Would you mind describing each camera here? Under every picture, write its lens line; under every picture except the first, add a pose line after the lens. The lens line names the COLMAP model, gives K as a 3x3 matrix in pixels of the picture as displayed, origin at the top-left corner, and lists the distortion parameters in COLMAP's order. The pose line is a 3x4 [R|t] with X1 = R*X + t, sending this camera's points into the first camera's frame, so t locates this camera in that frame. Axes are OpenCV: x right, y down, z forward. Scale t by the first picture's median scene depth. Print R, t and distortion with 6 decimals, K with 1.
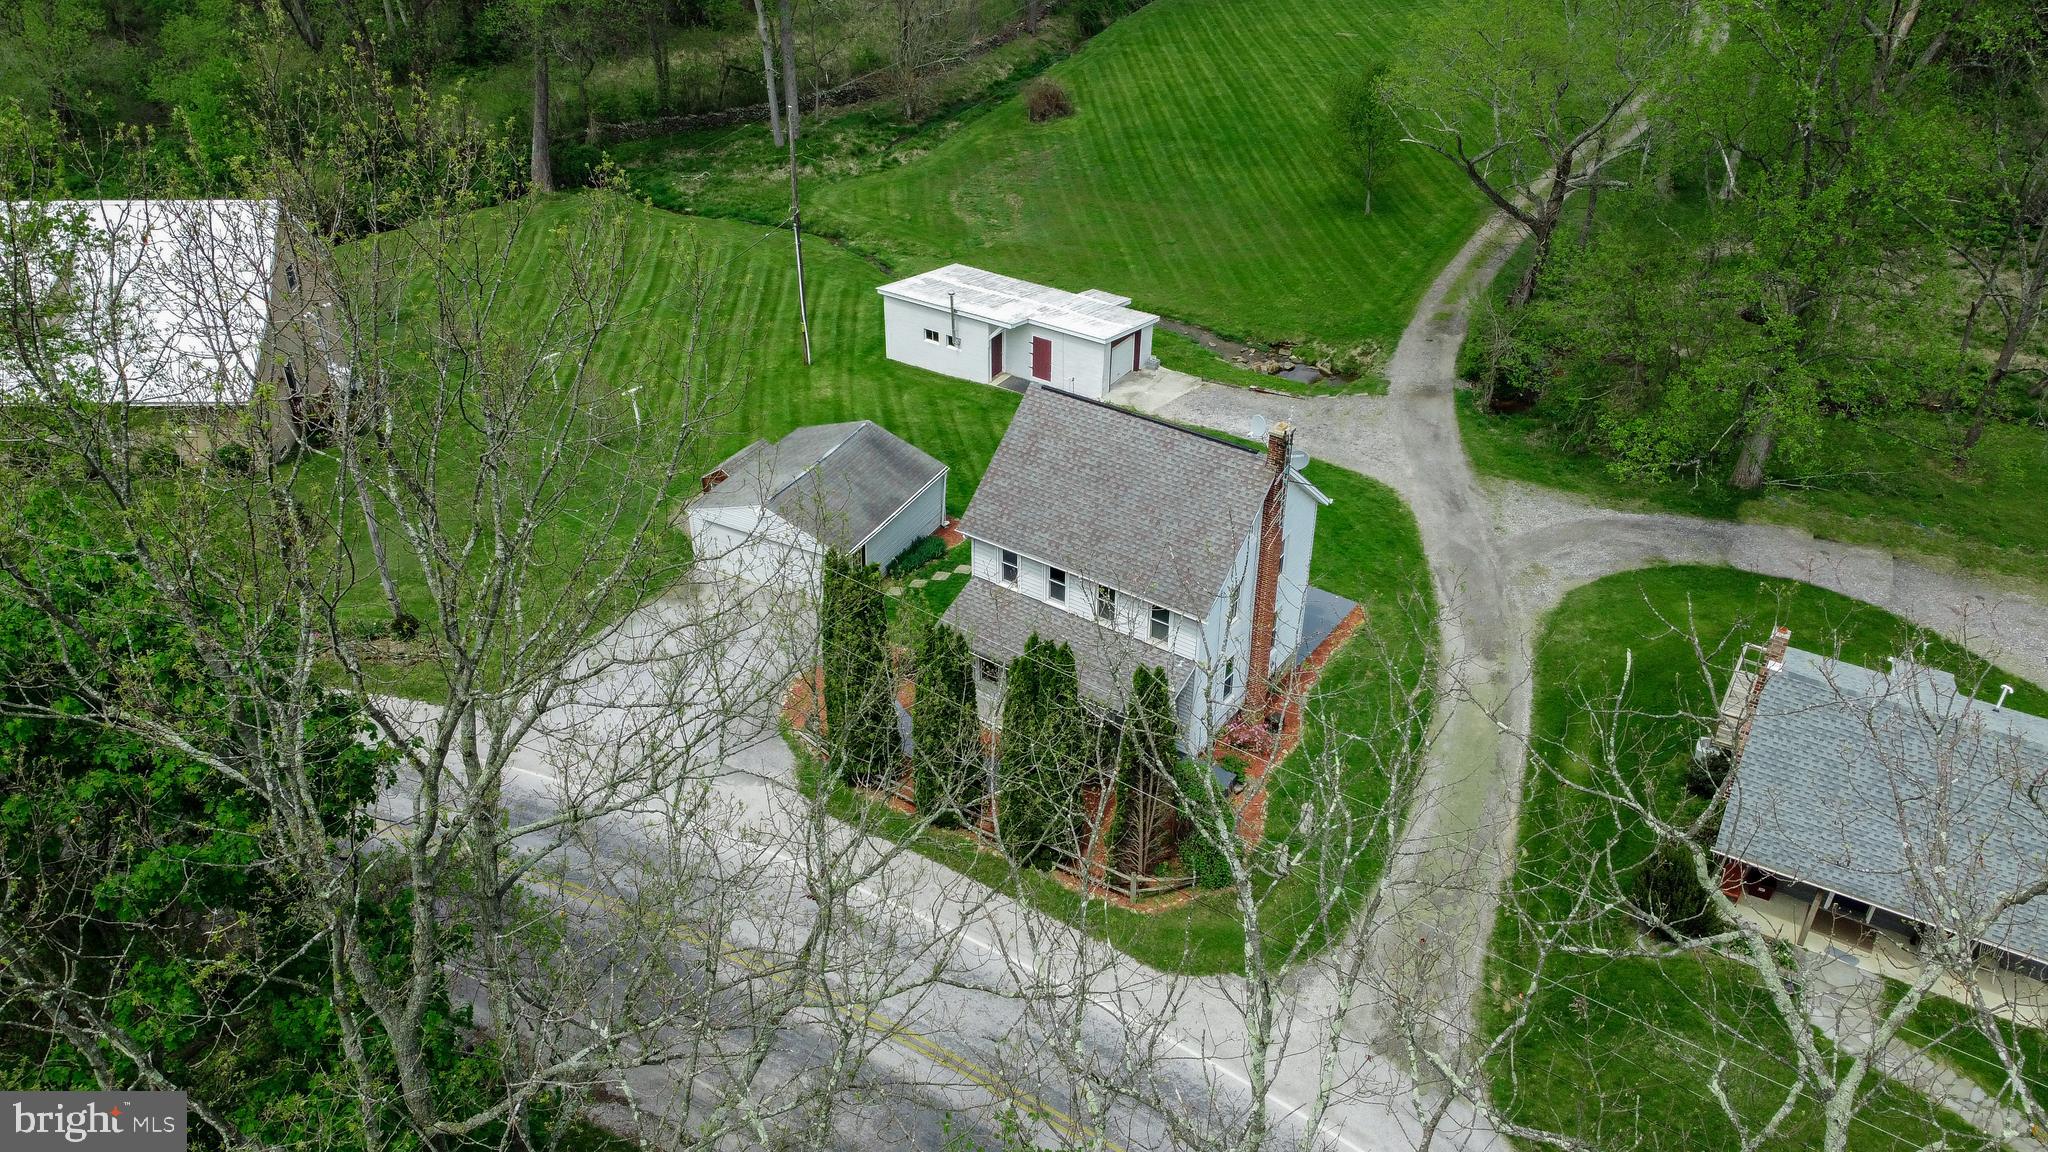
lens RADIAL K [[1543.7, 0, 1015.4], [0, 1543.7, 576.7], [0, 0, 1]] dist [0.011457, -0.021085]
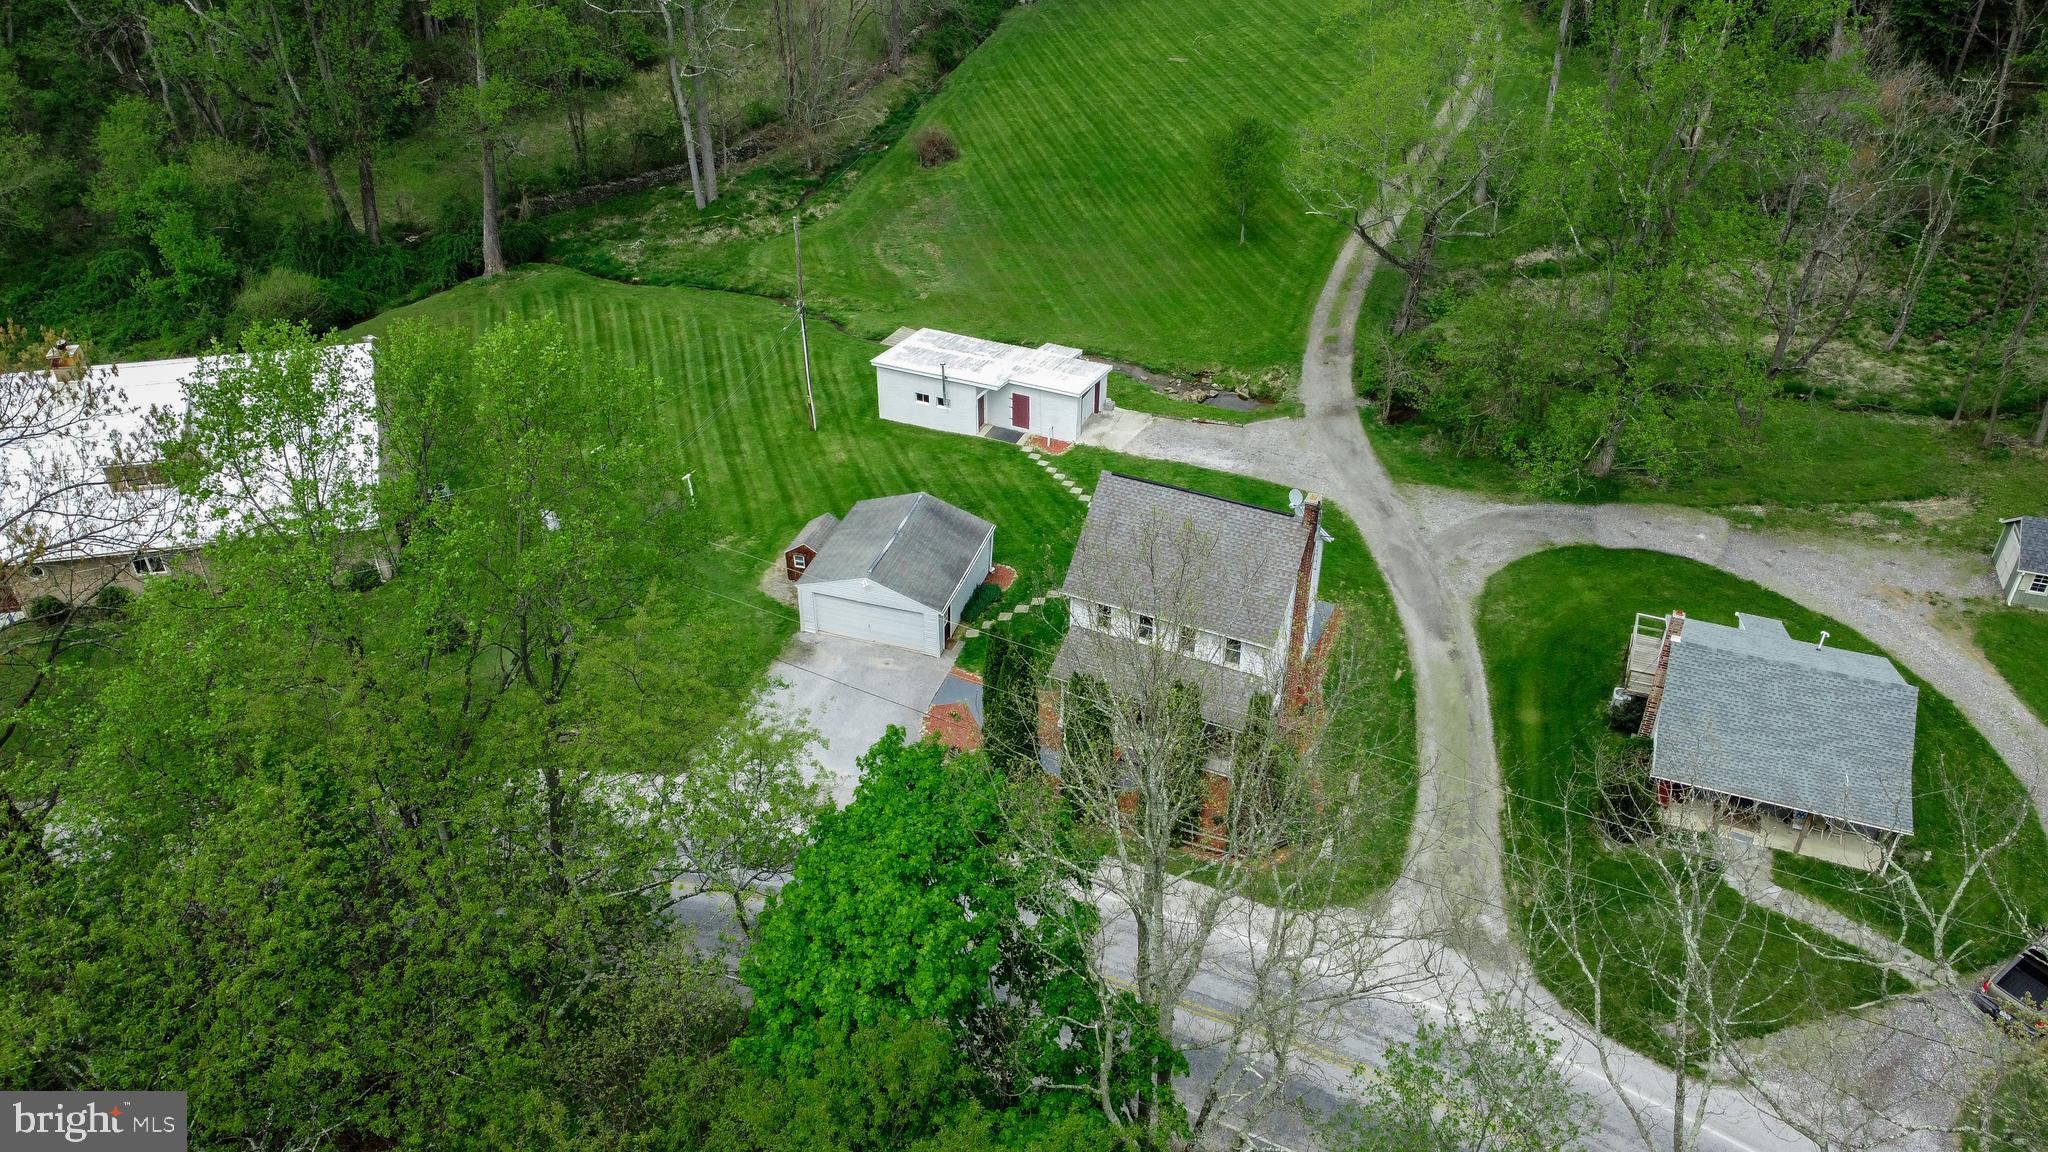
lens RADIAL K [[1543.7, 0, 1022.1], [0, 1543.7, 569.9], [0, 0, 1]] dist [0.011457, -0.021085]
pose [[0.984888, -0.101252, 0.140509, -0.155227], [0.096995, 0.994603, 0.036836, -0.061943], [-0.143480, -0.022650, 0.989394, -0.164815]]
